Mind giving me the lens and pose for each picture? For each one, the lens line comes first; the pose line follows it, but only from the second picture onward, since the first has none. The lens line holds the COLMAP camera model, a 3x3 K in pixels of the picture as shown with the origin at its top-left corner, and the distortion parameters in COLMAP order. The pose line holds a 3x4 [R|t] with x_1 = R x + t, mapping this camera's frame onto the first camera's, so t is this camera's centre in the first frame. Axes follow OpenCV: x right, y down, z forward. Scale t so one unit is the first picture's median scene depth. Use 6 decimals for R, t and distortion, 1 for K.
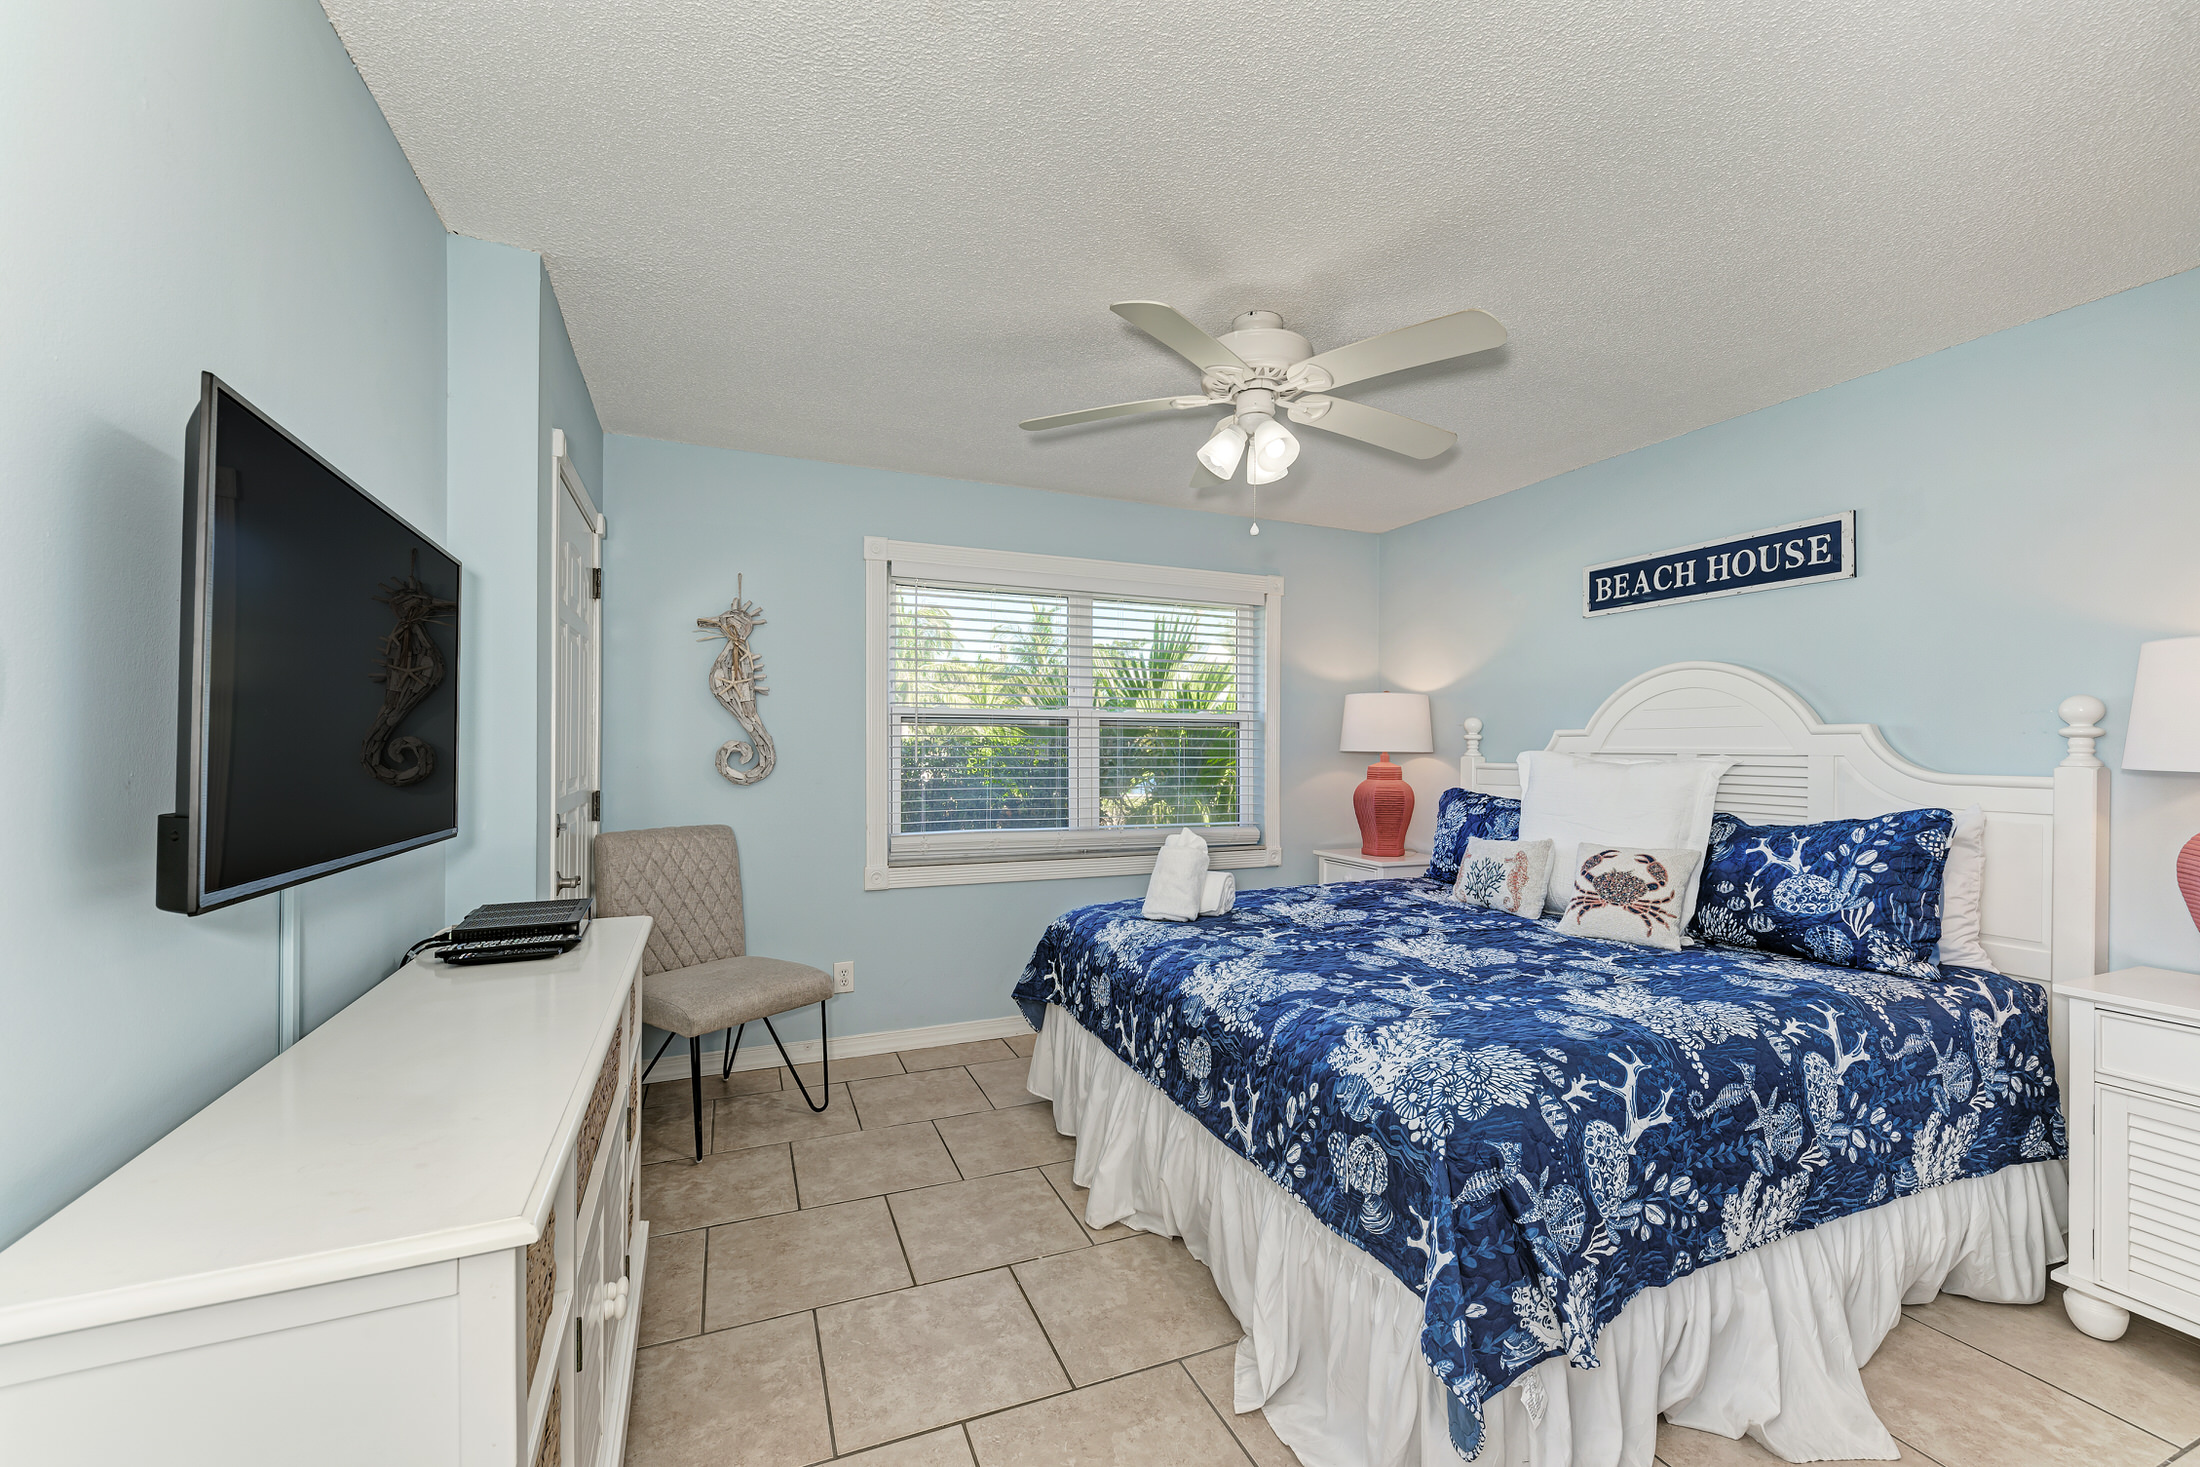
lens RADIAL K [[881.7, 0, 1101.9], [0, 881.7, 740.8], [0, 0, 1]] dist [0.008188, -0.000046]
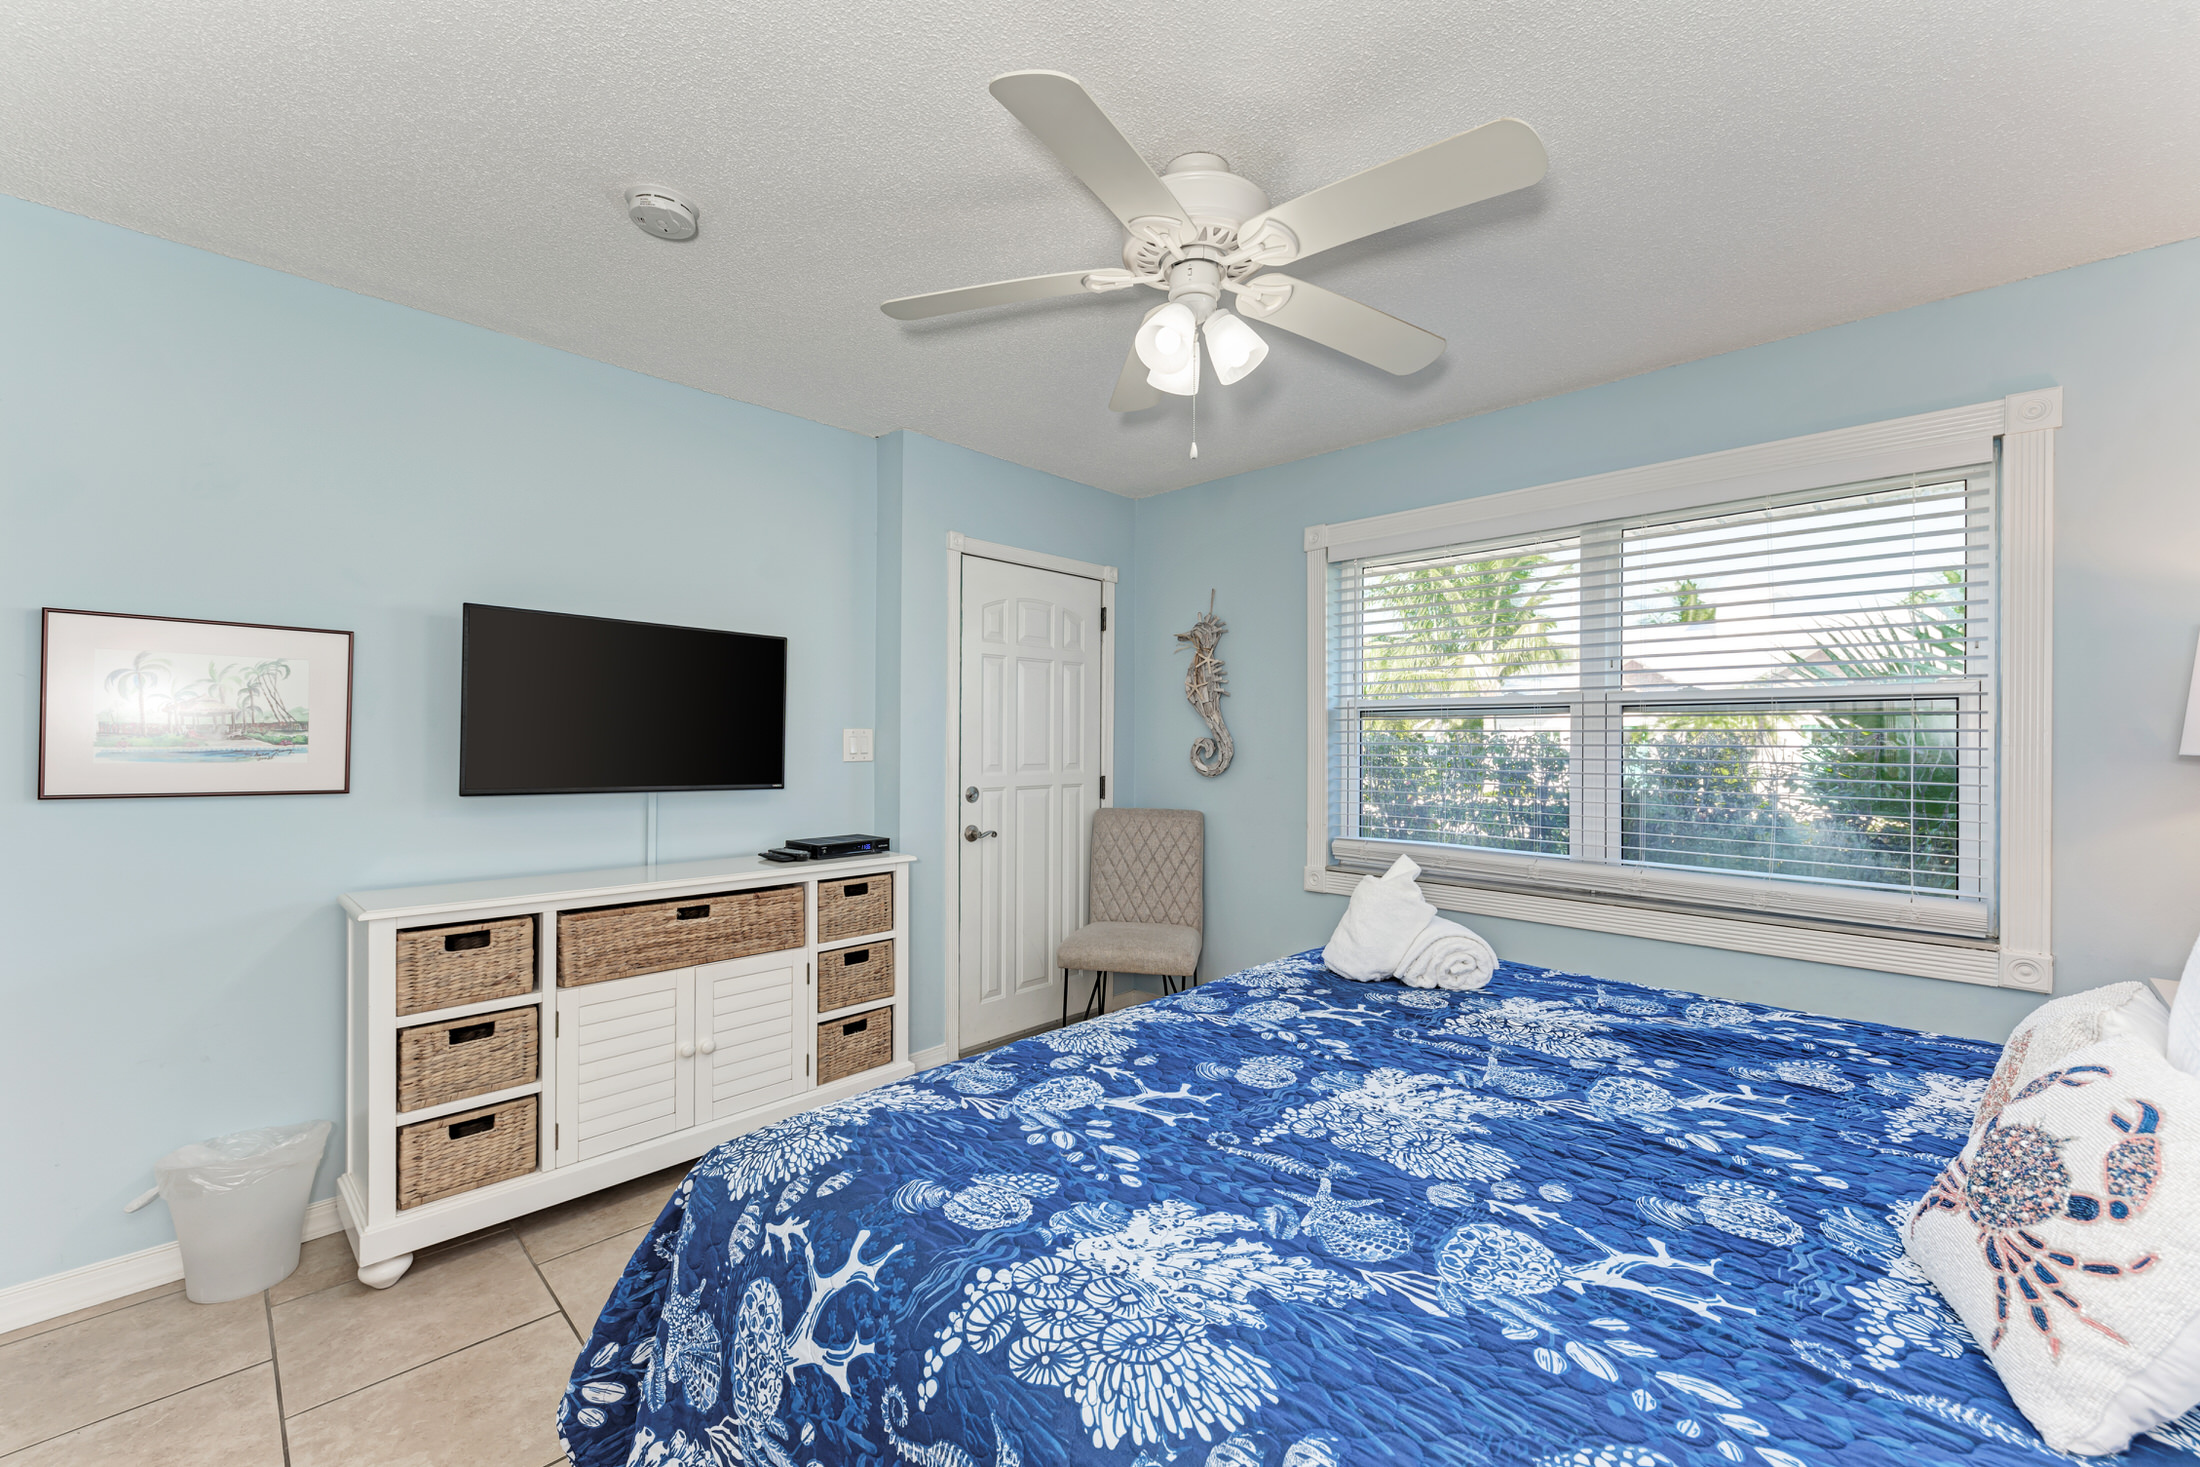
lens RADIAL K [[881.7, 0, 1101.6], [0, 881.7, 737.1], [0, 0, 1]] dist [0.008188, -0.000046]
pose [[0.380589, -0.008884, -0.924702, 0.953687], [0.005130, 0.999959, -0.007495, 0.011652], [0.924730, -0.001891, 0.380619, 0.723911]]
